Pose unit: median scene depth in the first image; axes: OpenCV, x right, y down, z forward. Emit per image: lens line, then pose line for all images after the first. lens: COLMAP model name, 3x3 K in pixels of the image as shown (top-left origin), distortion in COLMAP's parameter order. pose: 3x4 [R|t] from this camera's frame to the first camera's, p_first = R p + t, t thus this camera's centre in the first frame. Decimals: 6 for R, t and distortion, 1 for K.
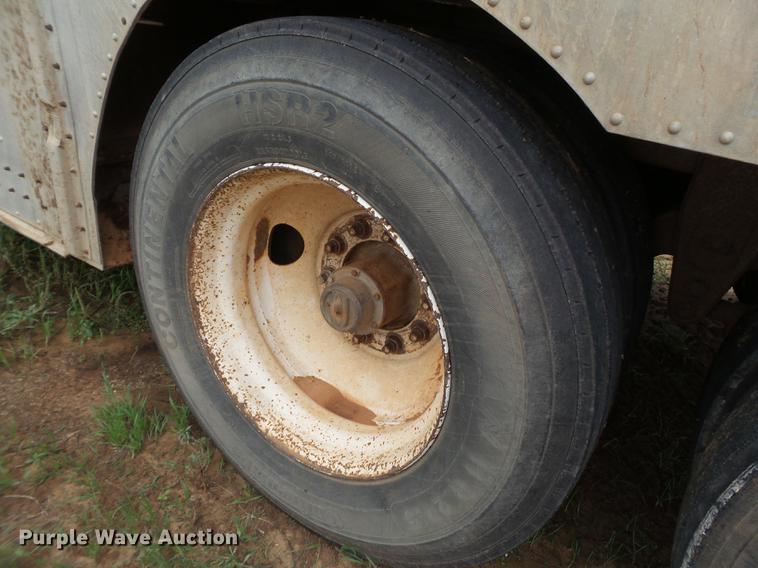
lens RADIAL K [[514.9, 0, 379.0], [0, 514.9, 284.0], [0, 0, 1]] dist [0.001350, 0.041184]
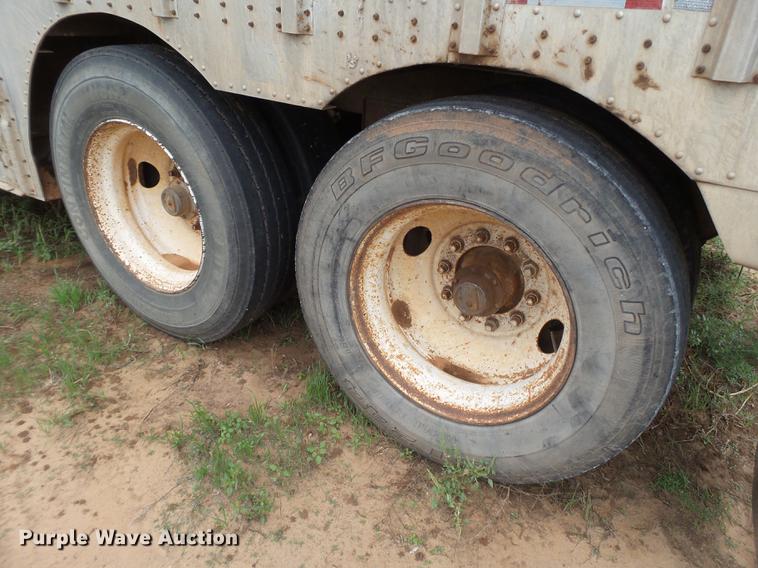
lens RADIAL K [[514.9, 0, 379.0], [0, 514.9, 284.0], [0, 0, 1]] dist [0.001350, 0.041184]
pose [[0.997079, -0.076362, -0.001380, 0.580454], [0.076374, 0.996952, 0.015899, 0.330172], [0.000162, -0.015958, 0.999873, -0.750405]]
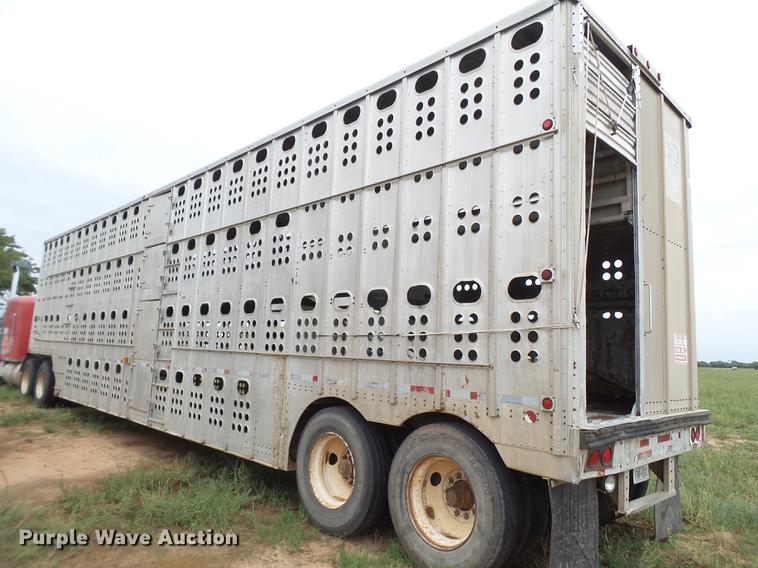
lens RADIAL K [[514.9, 0, 379.0], [0, 514.9, 284.0], [0, 0, 1]] dist [0.001350, 0.041184]
pose [[0.973339, -0.114571, -0.198709, 1.139750], [-0.030674, 0.793519, -0.607772, 1.295170], [0.227312, 0.597663, 0.768849, -2.852931]]
